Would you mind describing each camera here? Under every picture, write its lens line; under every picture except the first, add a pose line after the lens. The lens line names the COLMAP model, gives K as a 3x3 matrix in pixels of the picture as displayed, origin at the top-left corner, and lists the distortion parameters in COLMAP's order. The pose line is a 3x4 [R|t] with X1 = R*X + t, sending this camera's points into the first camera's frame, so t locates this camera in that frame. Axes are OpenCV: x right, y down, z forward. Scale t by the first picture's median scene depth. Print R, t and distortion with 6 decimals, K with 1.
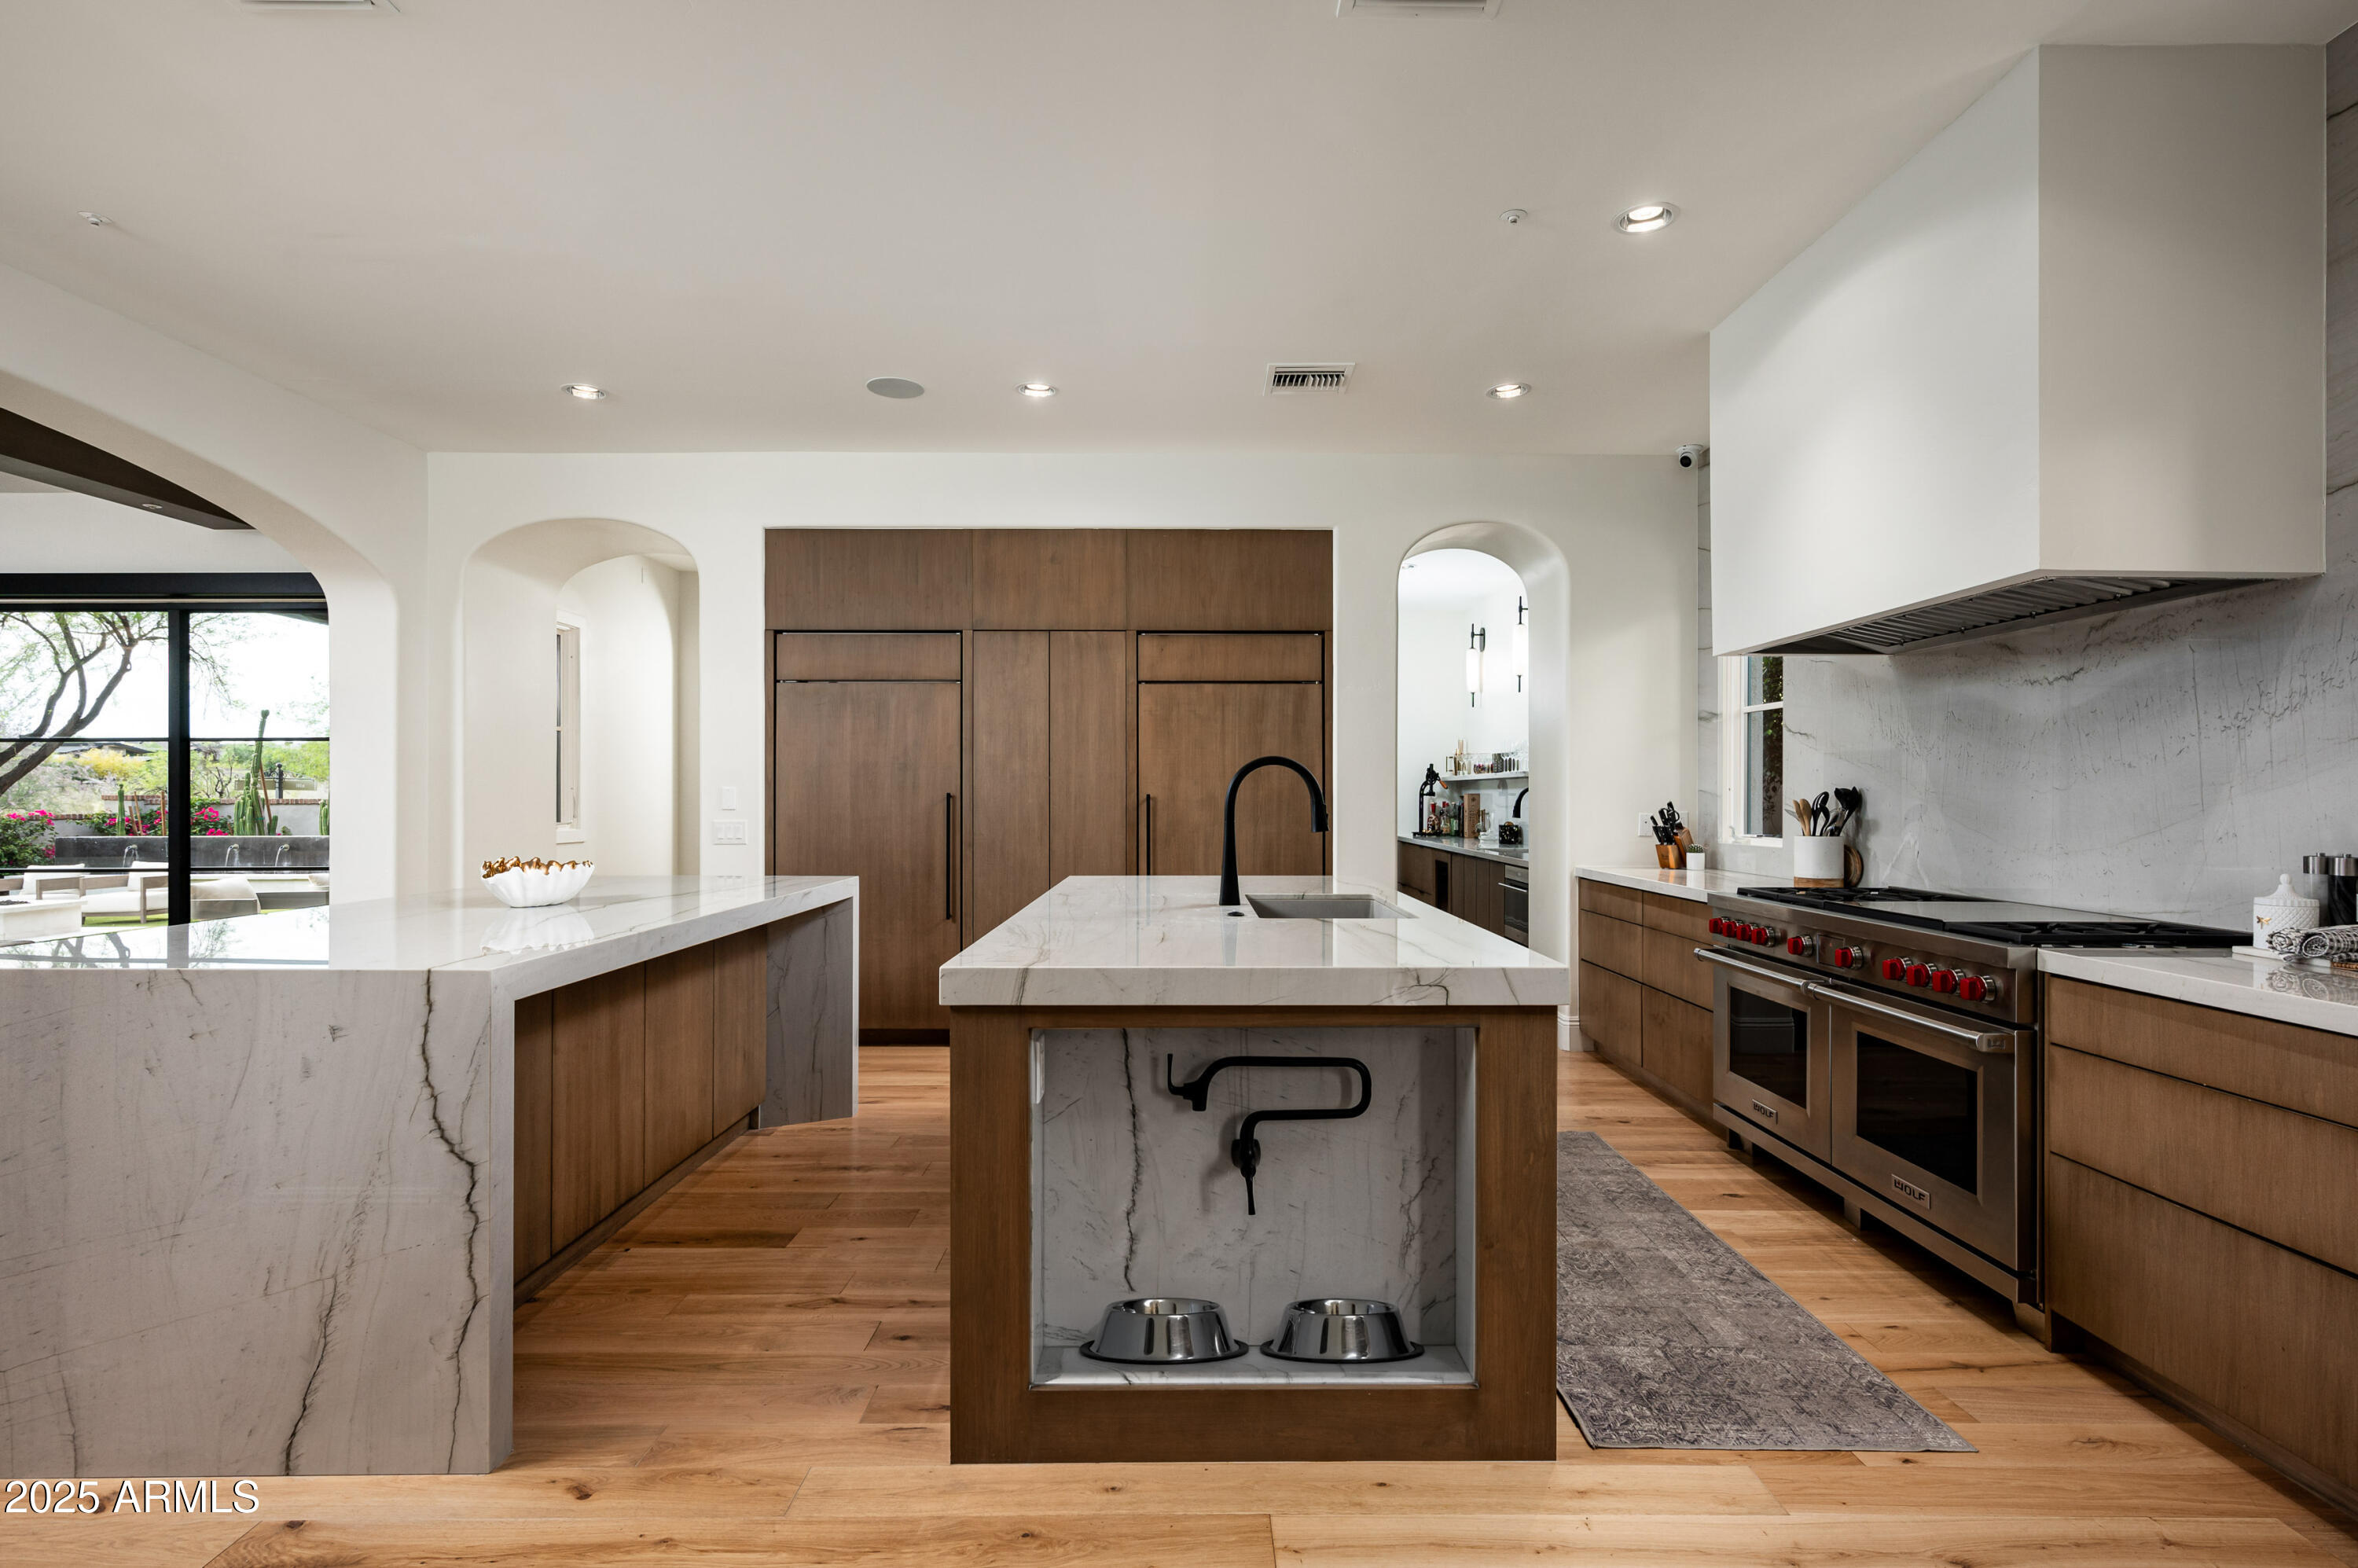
lens RADIAL K [[1142.0, 0, 1174.8], [0, 1142.0, 799.1], [0, 0, 1]] dist [0.005146, -0.001635]
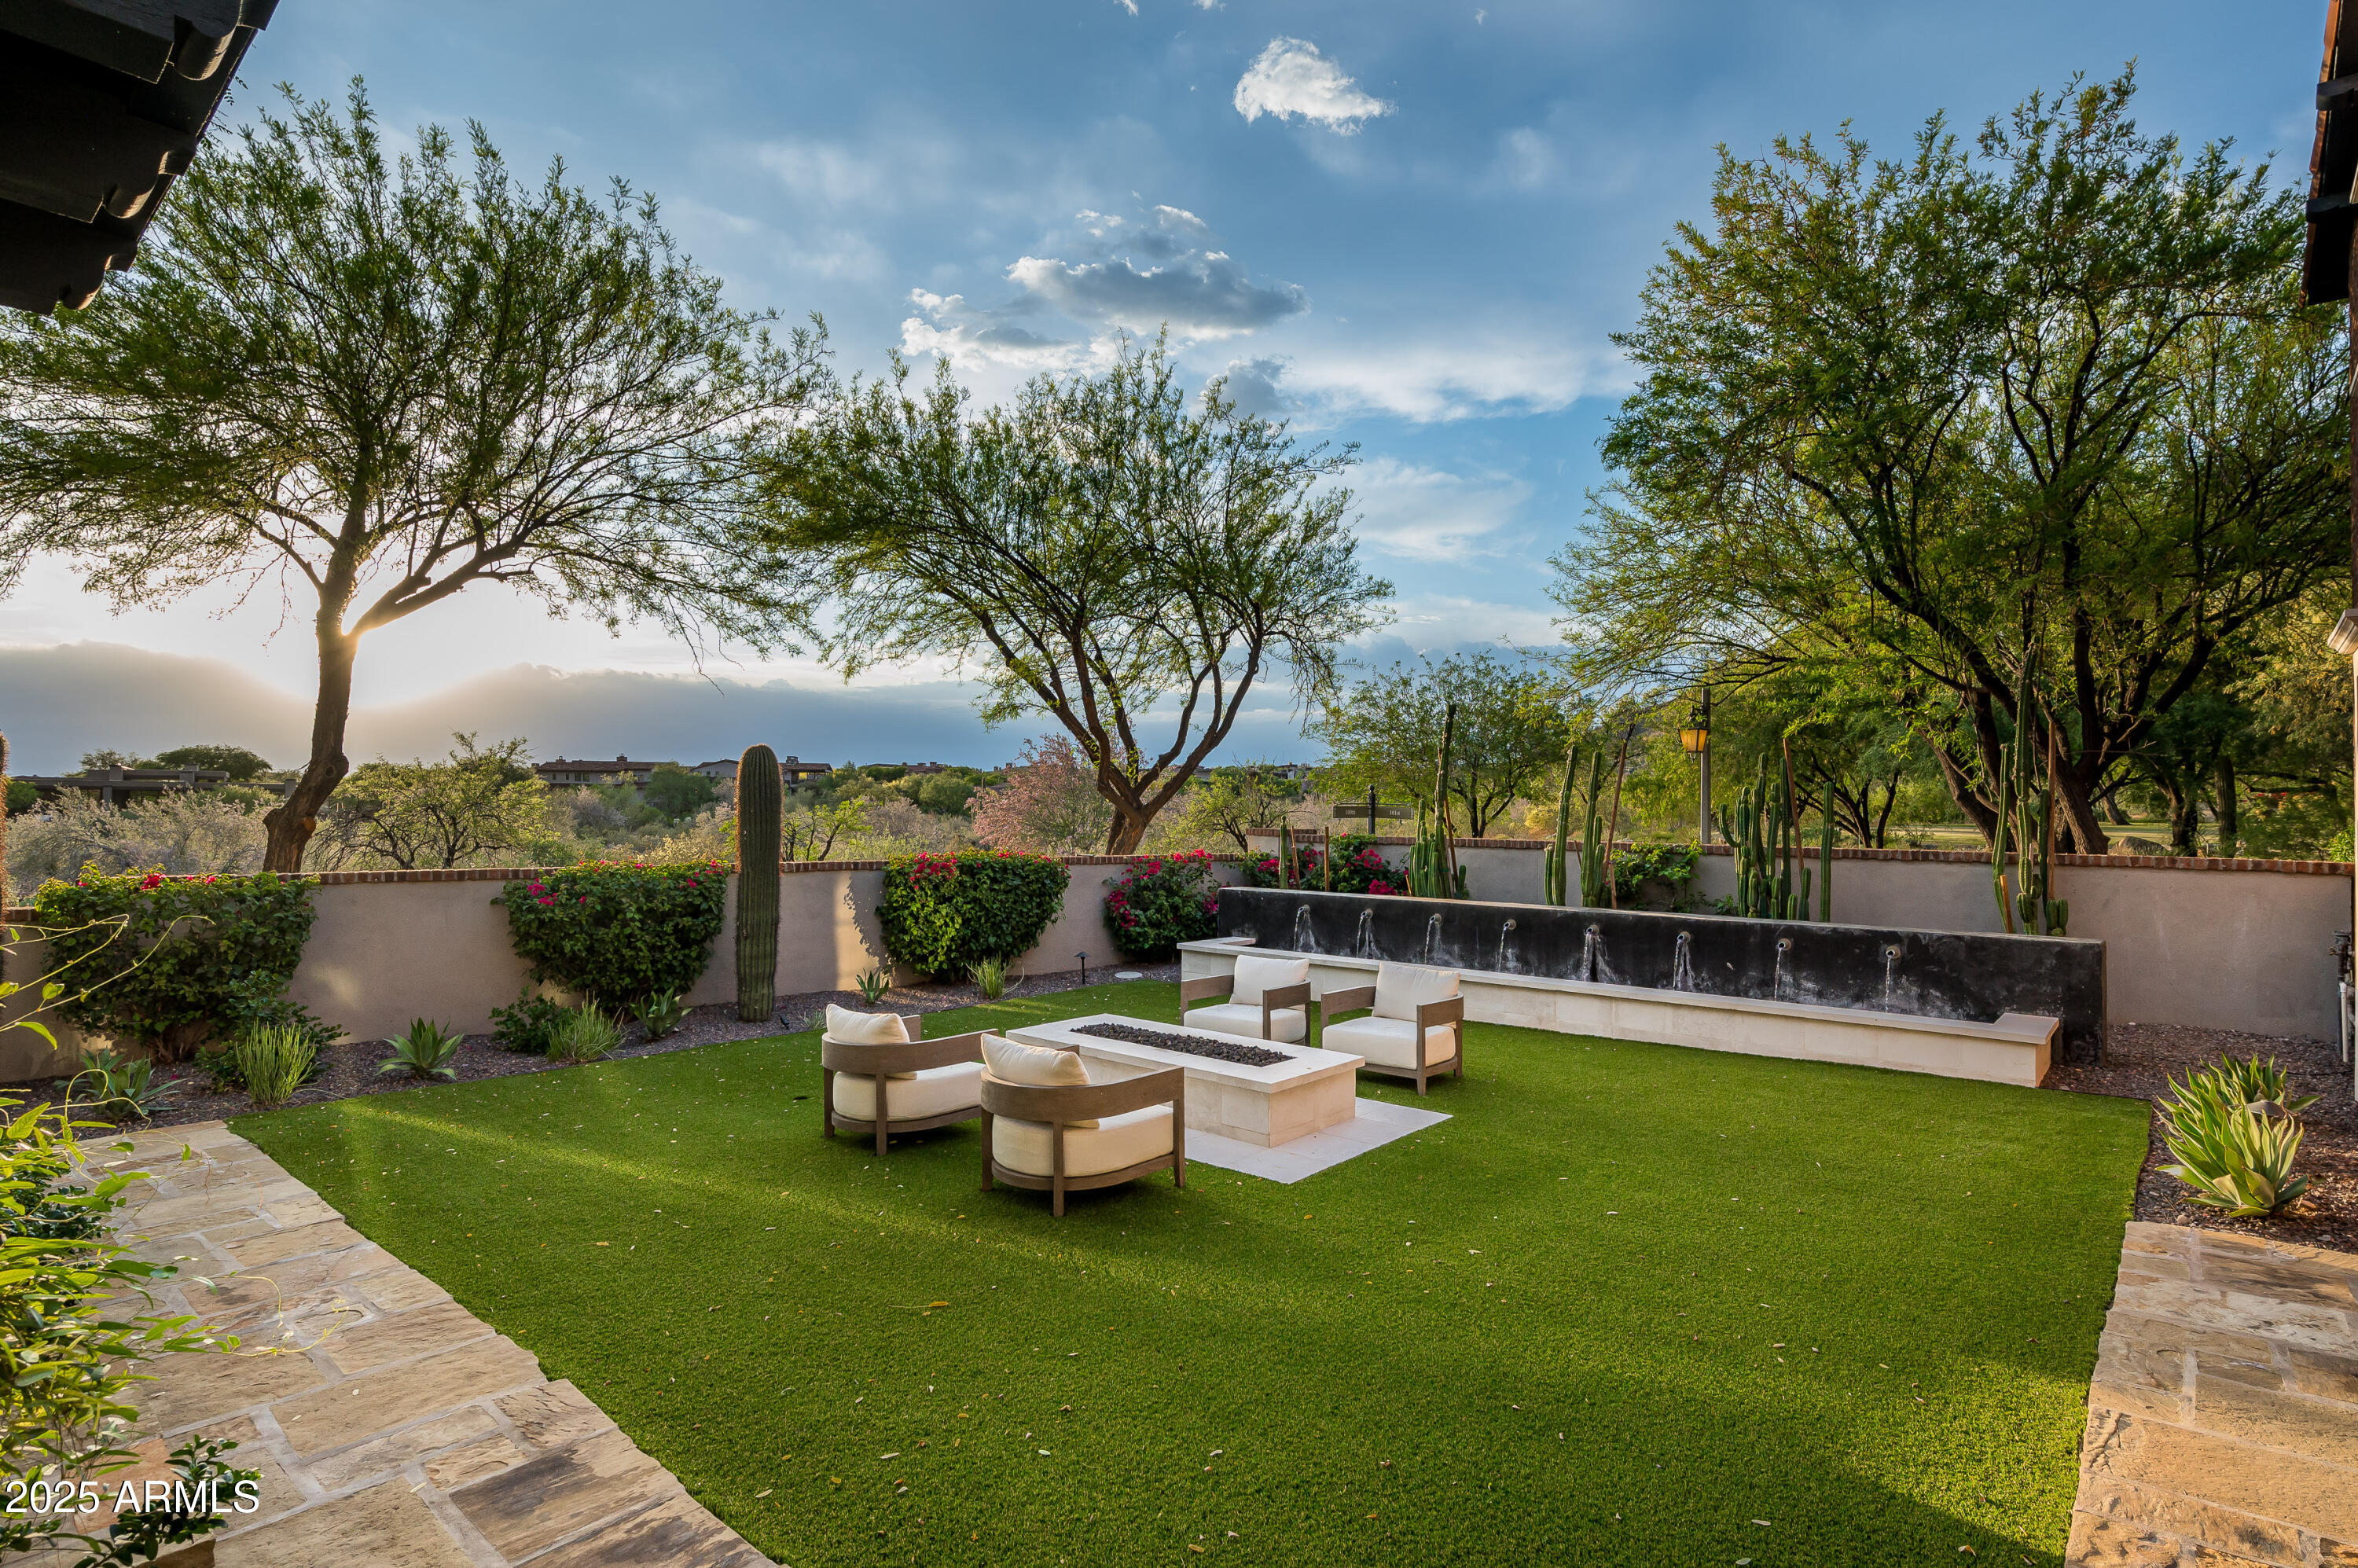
lens RADIAL K [[1142.0, 0, 1168.4], [0, 1142.0, 829.2], [0, 0, 1]] dist [0.005146, -0.001635]
pose [[0.757079, 0.018967, -0.653048, -0.457865], [-0.011037, 0.999807, 0.016243, -0.014226], [0.653230, -0.005090, 0.757142, 0.370851]]
